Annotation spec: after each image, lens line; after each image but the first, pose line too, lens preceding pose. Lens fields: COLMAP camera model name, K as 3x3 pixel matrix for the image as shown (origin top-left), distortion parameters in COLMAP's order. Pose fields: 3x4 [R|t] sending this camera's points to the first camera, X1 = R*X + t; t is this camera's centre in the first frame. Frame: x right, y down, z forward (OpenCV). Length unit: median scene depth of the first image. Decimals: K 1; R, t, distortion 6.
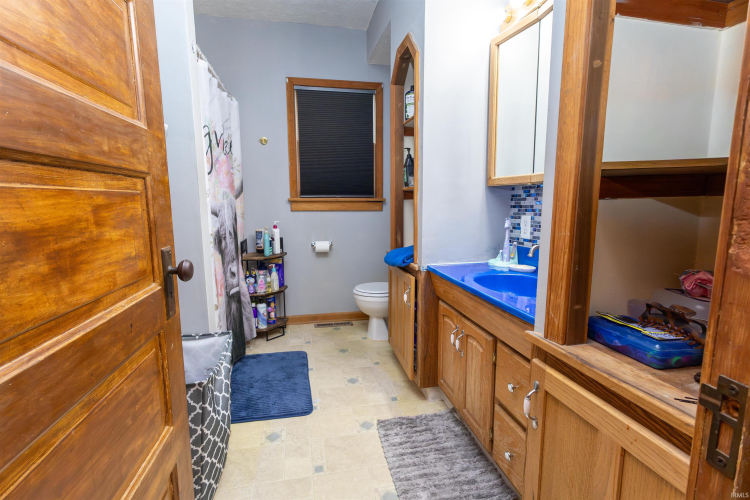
lens RADIAL K [[348.6, 0, 373.6], [0, 348.6, 251.1], [0, 0, 1]] dist [0.004454, 0.000728]
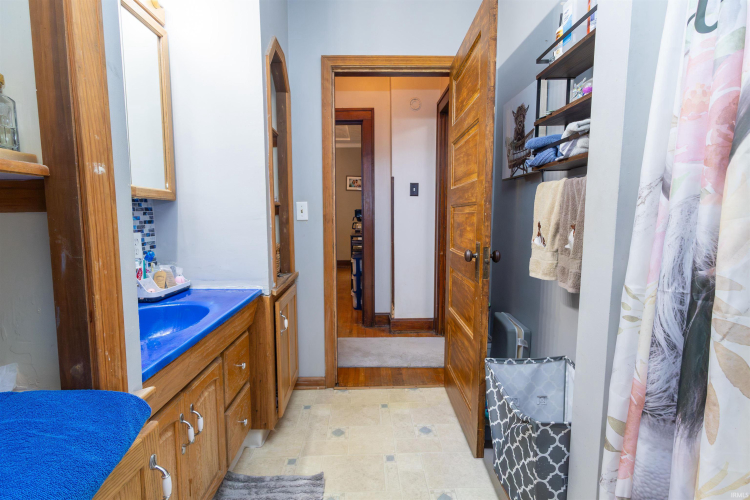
lens RADIAL K [[348.6, 0, 373.6], [0, 348.6, 251.1], [0, 0, 1]] dist [0.004454, 0.000728]
pose [[-0.982933, -0.013768, 0.183448, -0.279679], [0.030171, 0.971628, 0.234581, -0.249766], [-0.181473, 0.236112, -0.954630, 1.788576]]
